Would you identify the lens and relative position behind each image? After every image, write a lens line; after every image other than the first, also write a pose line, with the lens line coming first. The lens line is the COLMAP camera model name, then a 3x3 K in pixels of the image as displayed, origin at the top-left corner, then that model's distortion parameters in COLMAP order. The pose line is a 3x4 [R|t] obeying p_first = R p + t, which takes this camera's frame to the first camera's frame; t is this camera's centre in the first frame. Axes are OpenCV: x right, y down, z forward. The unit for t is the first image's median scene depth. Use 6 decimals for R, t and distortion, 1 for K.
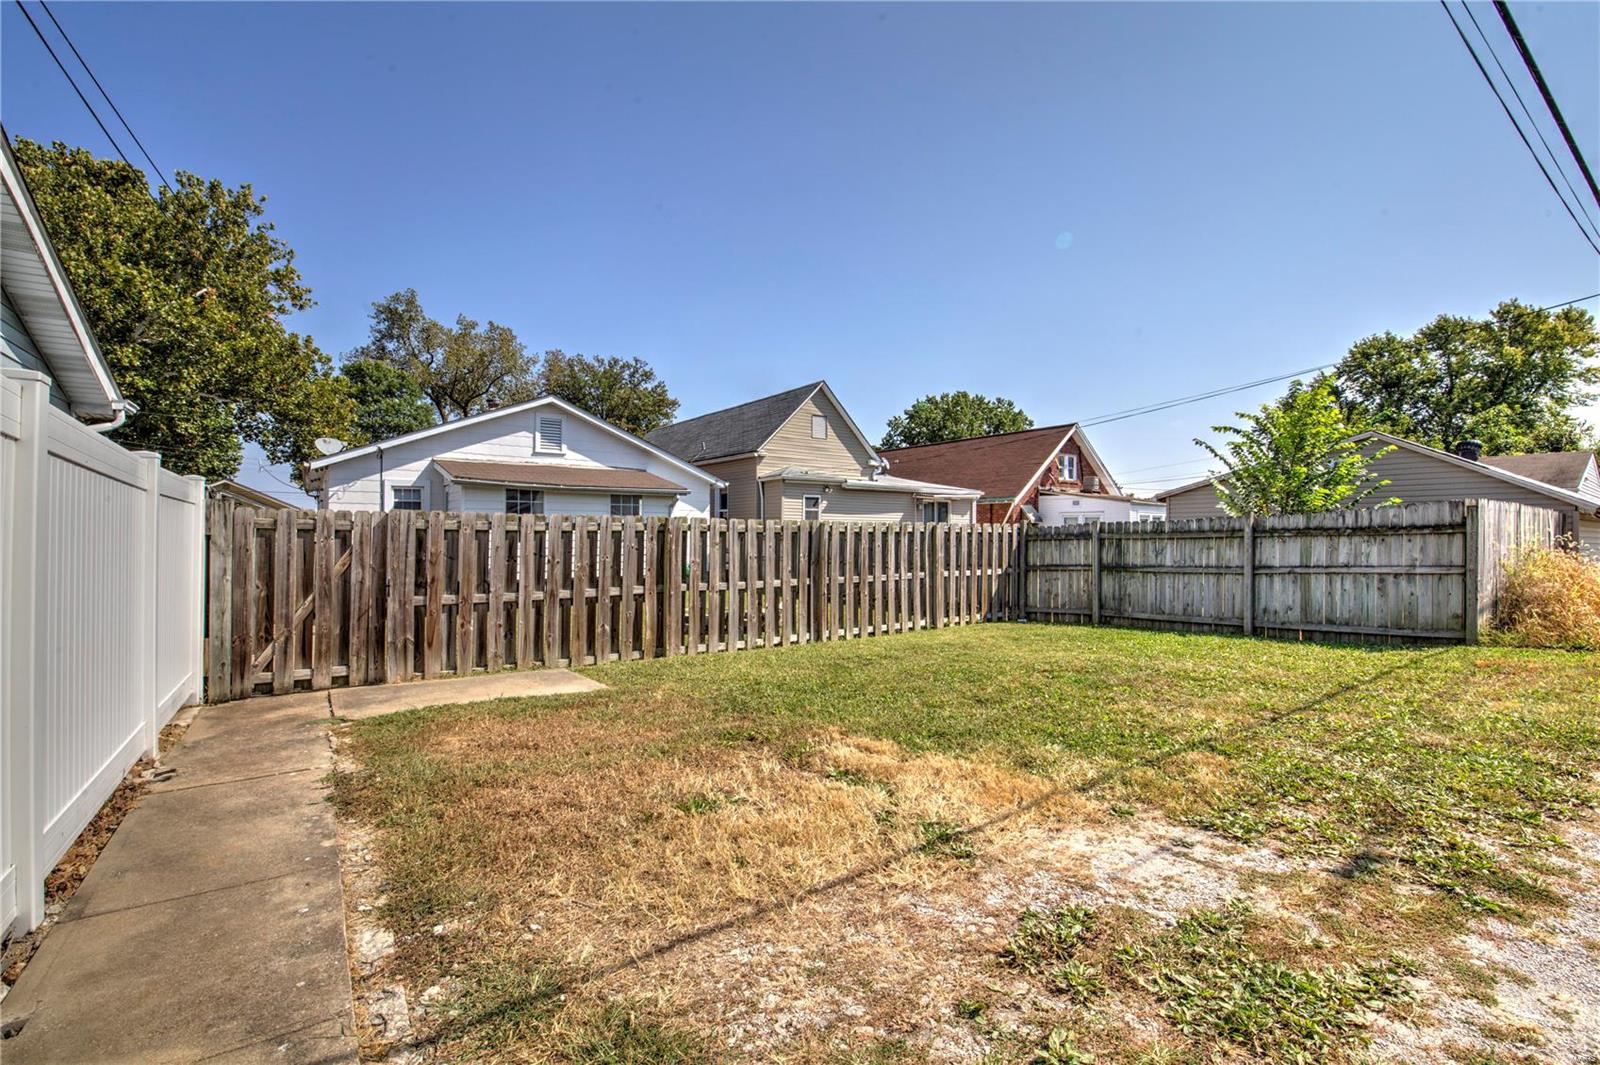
lens RADIAL K [[706.8, 0, 803.6], [0, 706.8, 540.4], [0, 0, 1]] dist [-0.017200, -0.000360]
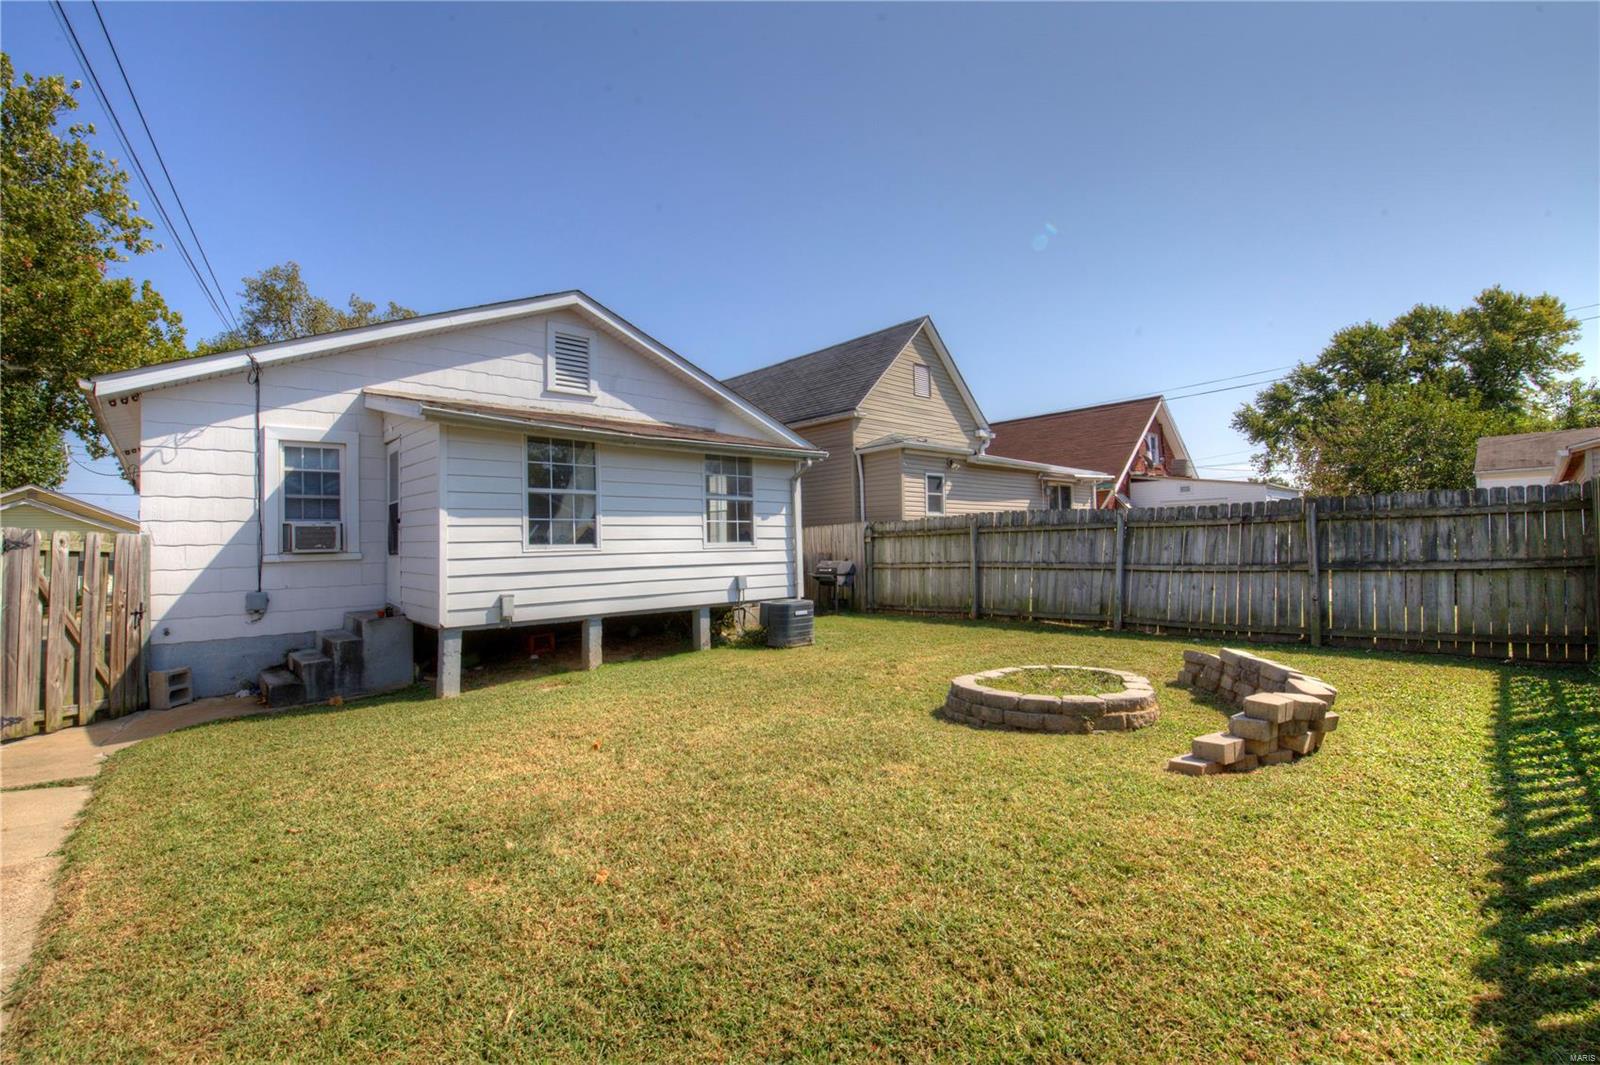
lens RADIAL K [[706.8, 0, 798.0], [0, 706.8, 536.1], [0, 0, 1]] dist [-0.017200, -0.000360]
pose [[0.992721, -0.023536, 0.118119, -0.131492], [0.026250, 0.999425, -0.021471, 0.005526], [-0.117545, 0.024415, 0.992767, 0.217164]]
